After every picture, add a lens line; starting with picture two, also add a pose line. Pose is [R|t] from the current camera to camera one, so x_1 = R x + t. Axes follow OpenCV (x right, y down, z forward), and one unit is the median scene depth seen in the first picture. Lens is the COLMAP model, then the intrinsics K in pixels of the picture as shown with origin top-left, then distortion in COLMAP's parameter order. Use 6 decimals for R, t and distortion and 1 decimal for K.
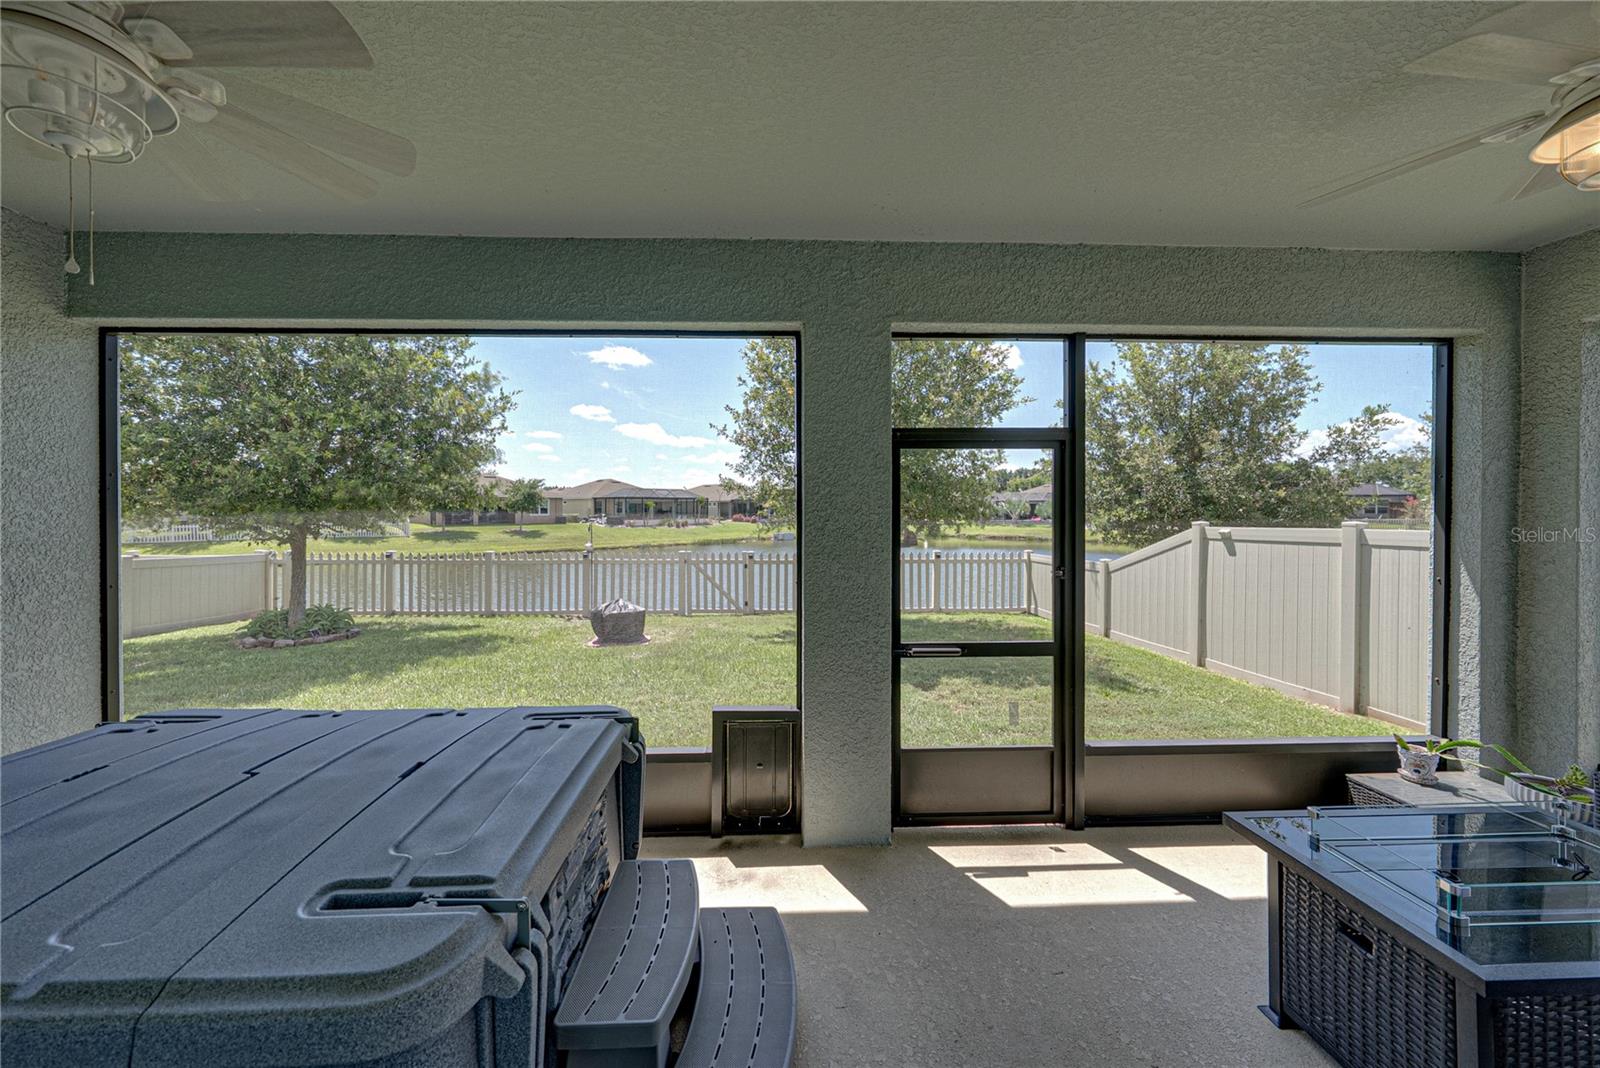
lens RADIAL K [[700.4, 0, 800.8], [0, 700.4, 503.5], [0, 0, 1]] dist [-0.004587, 0.000568]
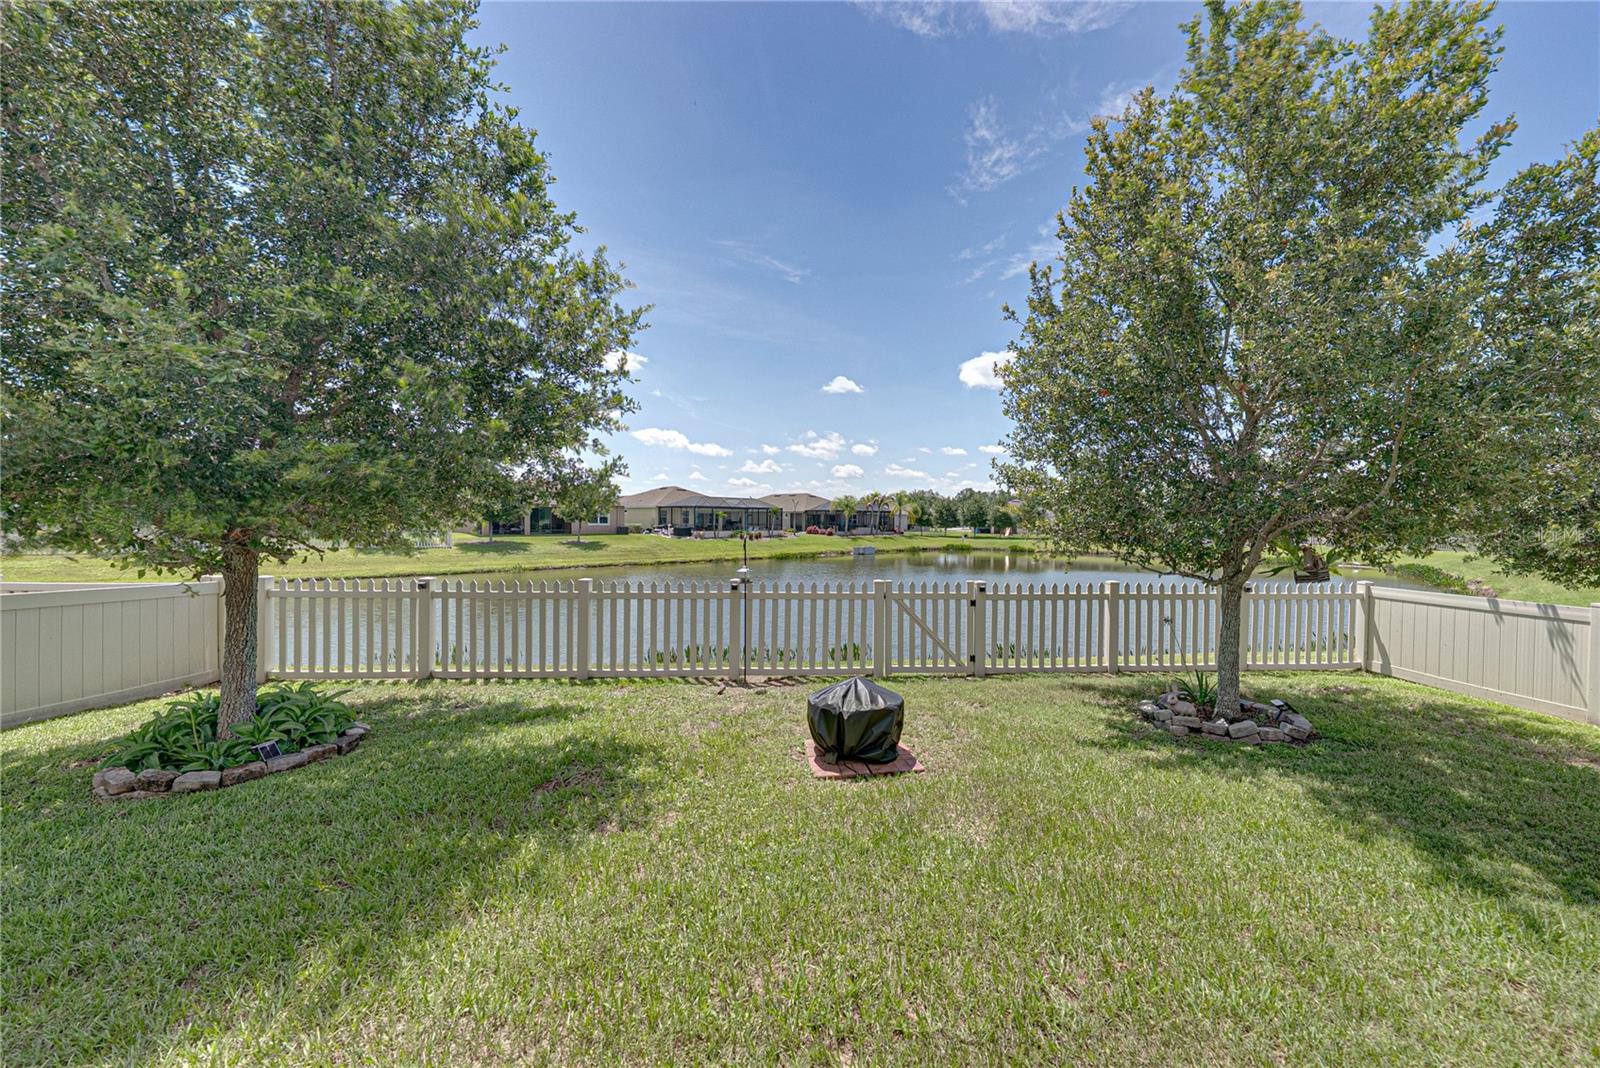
lens RADIAL K [[700.4, 0, 886.3], [0, 700.4, 530.7], [0, 0, 1]] dist [-0.004587, 0.000568]
pose [[0.998817, 0.010016, 0.047580, -0.217045], [-0.010995, 0.999732, 0.020364, 0.008617], [-0.047363, -0.020864, 0.998660, 0.376677]]
